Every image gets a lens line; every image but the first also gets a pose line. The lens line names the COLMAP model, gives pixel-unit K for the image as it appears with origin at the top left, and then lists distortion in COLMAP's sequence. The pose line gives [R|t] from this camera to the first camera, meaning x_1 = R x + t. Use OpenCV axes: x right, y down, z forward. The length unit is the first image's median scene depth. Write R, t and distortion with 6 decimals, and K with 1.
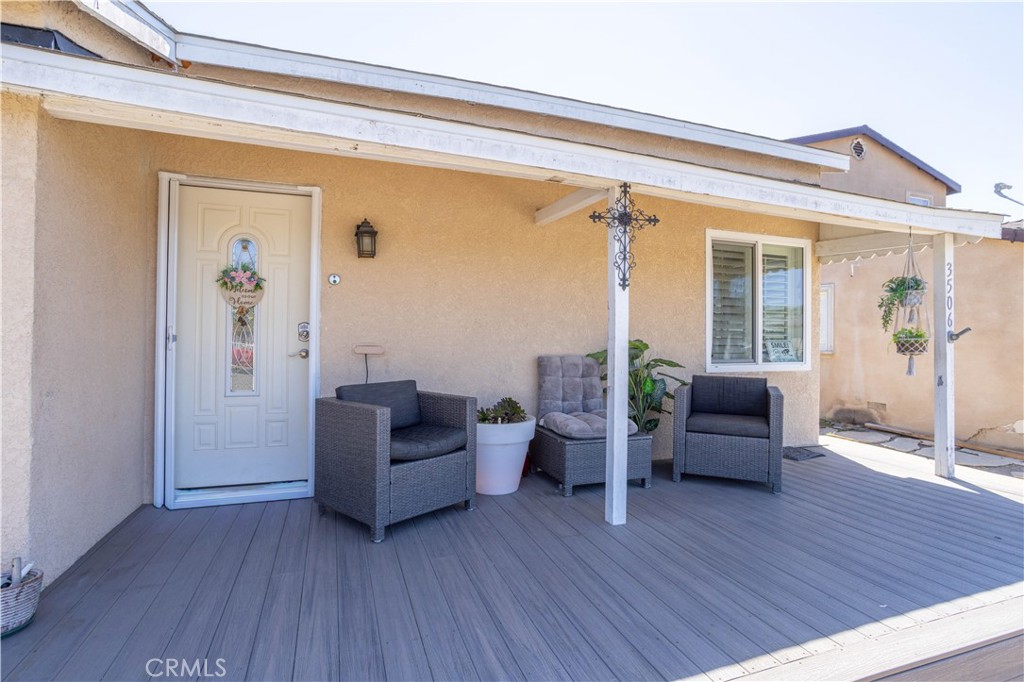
lens RADIAL K [[506.8, 0, 512.8], [0, 506.8, 330.6], [0, 0, 1]] dist [-0.070340, 0.044251]
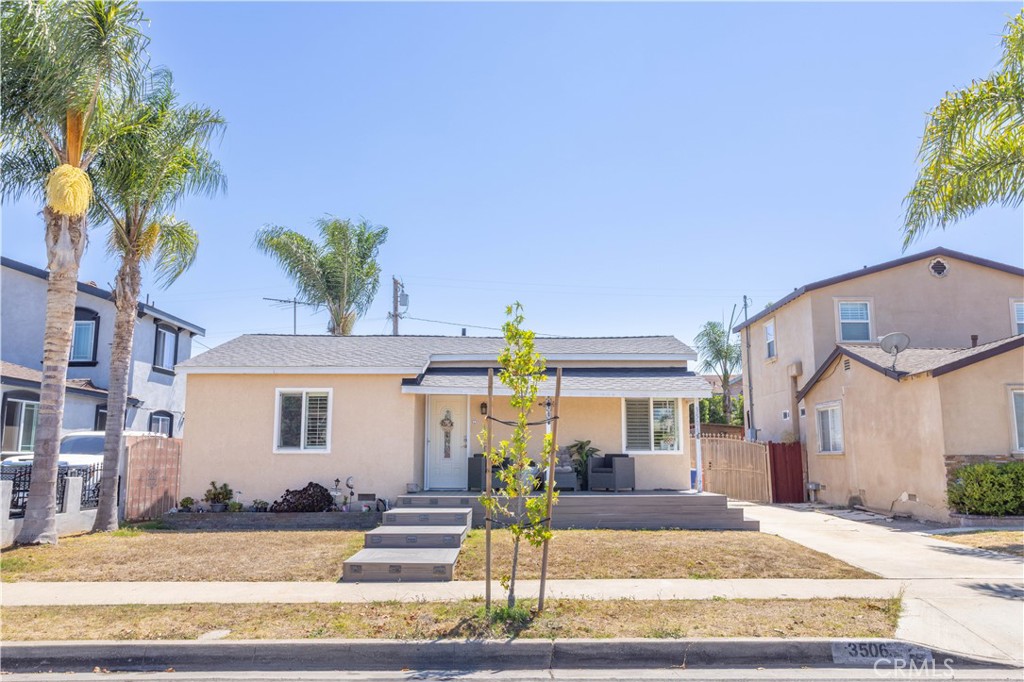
lens RADIAL K [[771.1, 0, 520.3], [0, 771.1, 344.4], [0, 0, 1]] dist [-0.008233, 0.032279]
pose [[0.940846, -0.060764, -0.333340, 1.416017], [0.013865, 0.989868, -0.141309, 0.093933], [0.338549, 0.128328, 0.932157, -3.157103]]
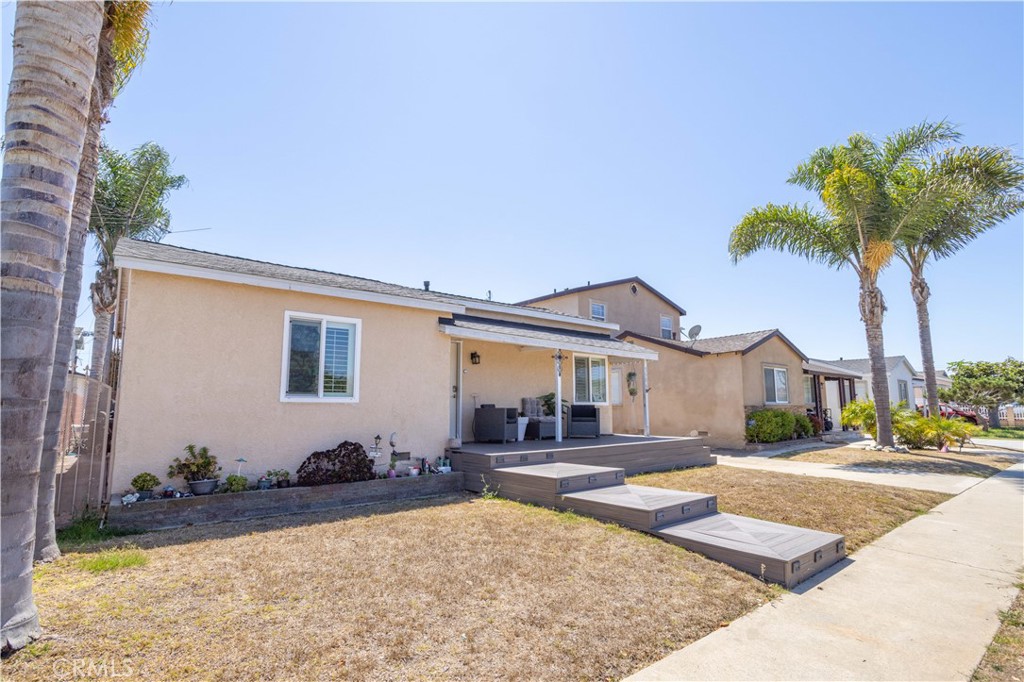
lens RADIAL K [[502.3, 0, 512.0], [0, 502.3, 341.0], [0, 0, 1]] dist [-0.056418, 0.030418]
pose [[0.944703, 0.031665, 0.326396, -0.997352], [0.008036, 0.992793, -0.119574, 0.072912], [-0.327830, 0.115584, 0.937639, -1.781761]]
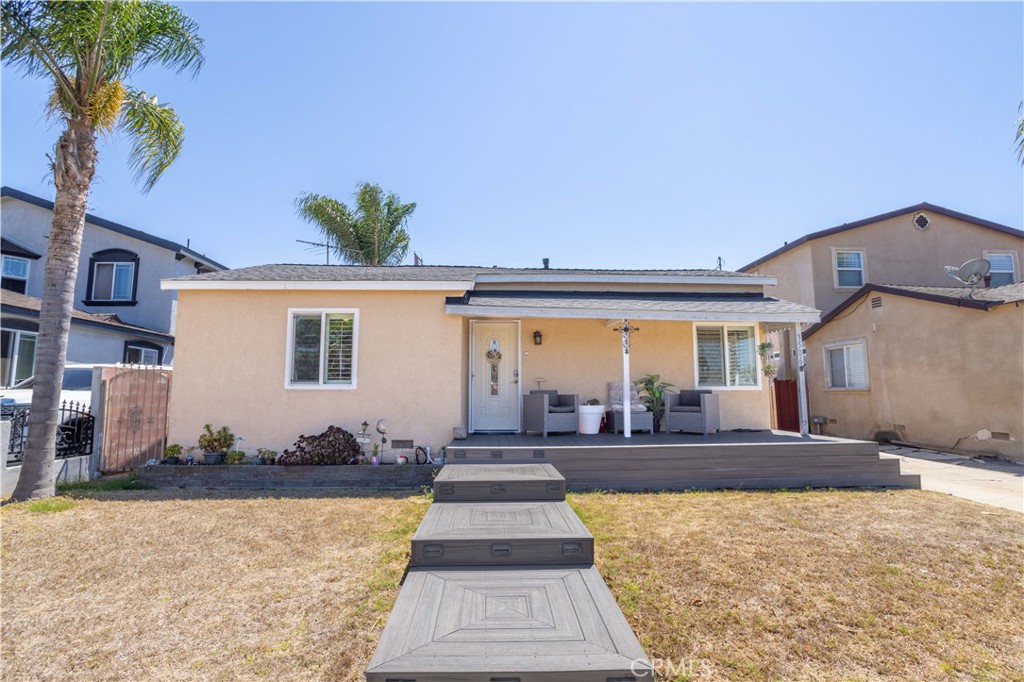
lens RADIAL K [[502.3, 0, 512.0], [0, 502.3, 341.0], [0, 0, 1]] dist [-0.056418, 0.030418]
pose [[0.953285, -0.044400, -0.298793, 0.344891], [0.014592, 0.994753, -0.101260, 0.093784], [0.301721, 0.092170, 0.948931, -1.449679]]
